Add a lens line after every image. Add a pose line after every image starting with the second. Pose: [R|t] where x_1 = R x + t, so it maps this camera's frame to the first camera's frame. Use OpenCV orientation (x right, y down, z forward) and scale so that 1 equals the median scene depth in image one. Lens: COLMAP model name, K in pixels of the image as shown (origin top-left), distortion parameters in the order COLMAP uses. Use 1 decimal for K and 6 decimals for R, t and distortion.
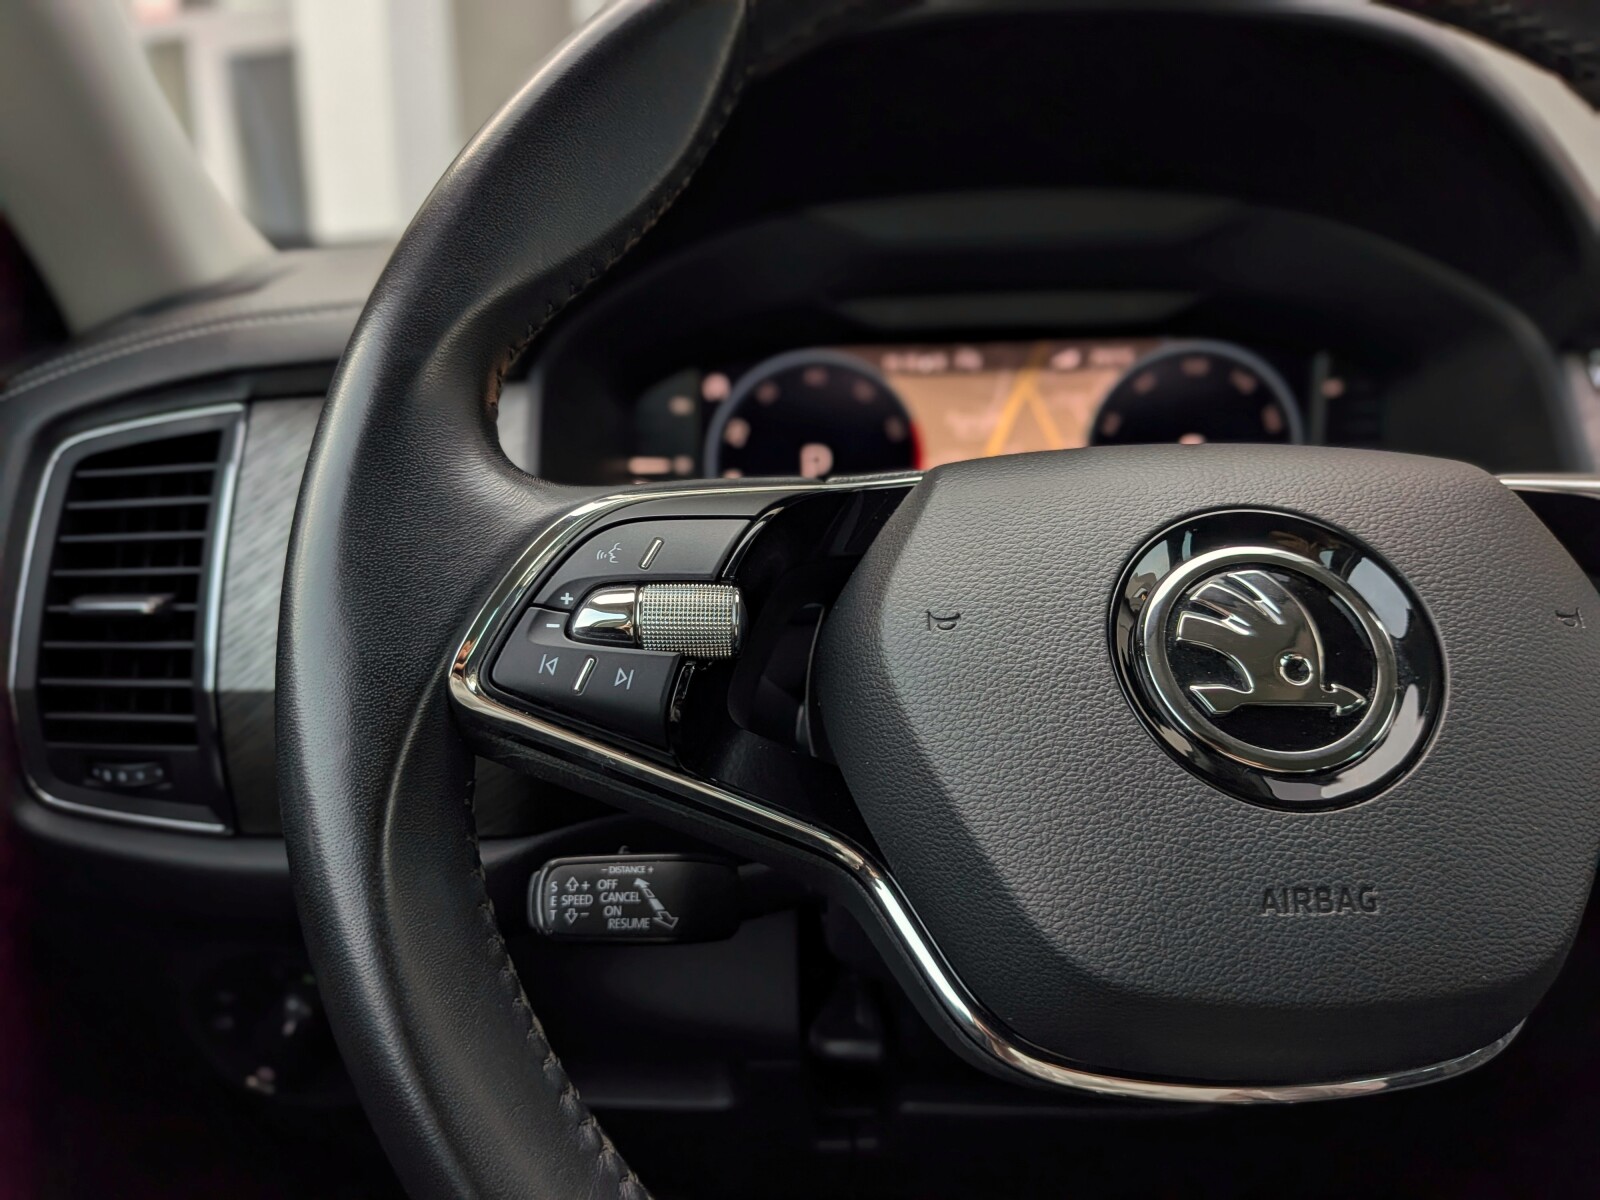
lens RADIAL K [[1164.3, 0, 769.3], [0, 1164.3, 585.1], [0, 0, 1]] dist [0.074932, -0.144690]
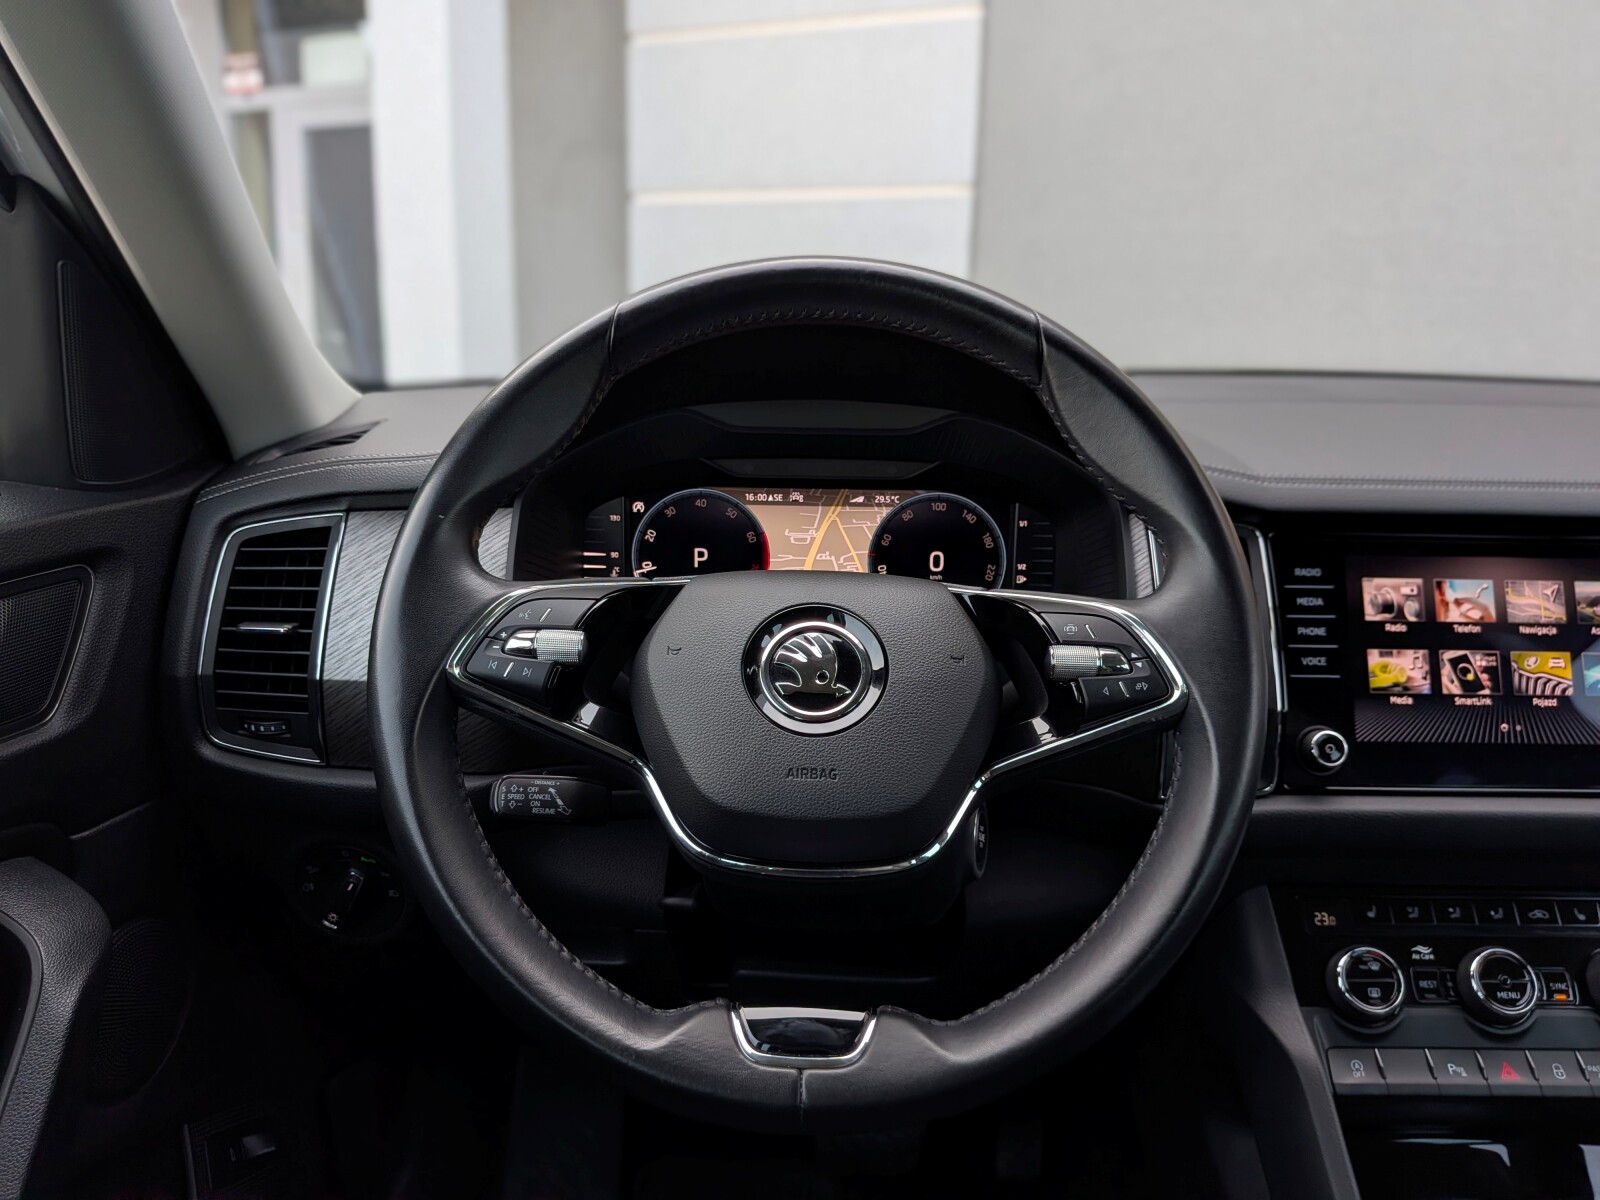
lens RADIAL K [[1164.3, 0, 800.6], [0, 1164.3, 598.6], [0, 0, 1]] dist [0.074932, -0.144690]
pose [[0.999116, 0.041413, -0.007259, 0.237442], [-0.041638, 0.998547, -0.034206, 0.000172], [0.005832, 0.034478, 0.999388, -0.713965]]
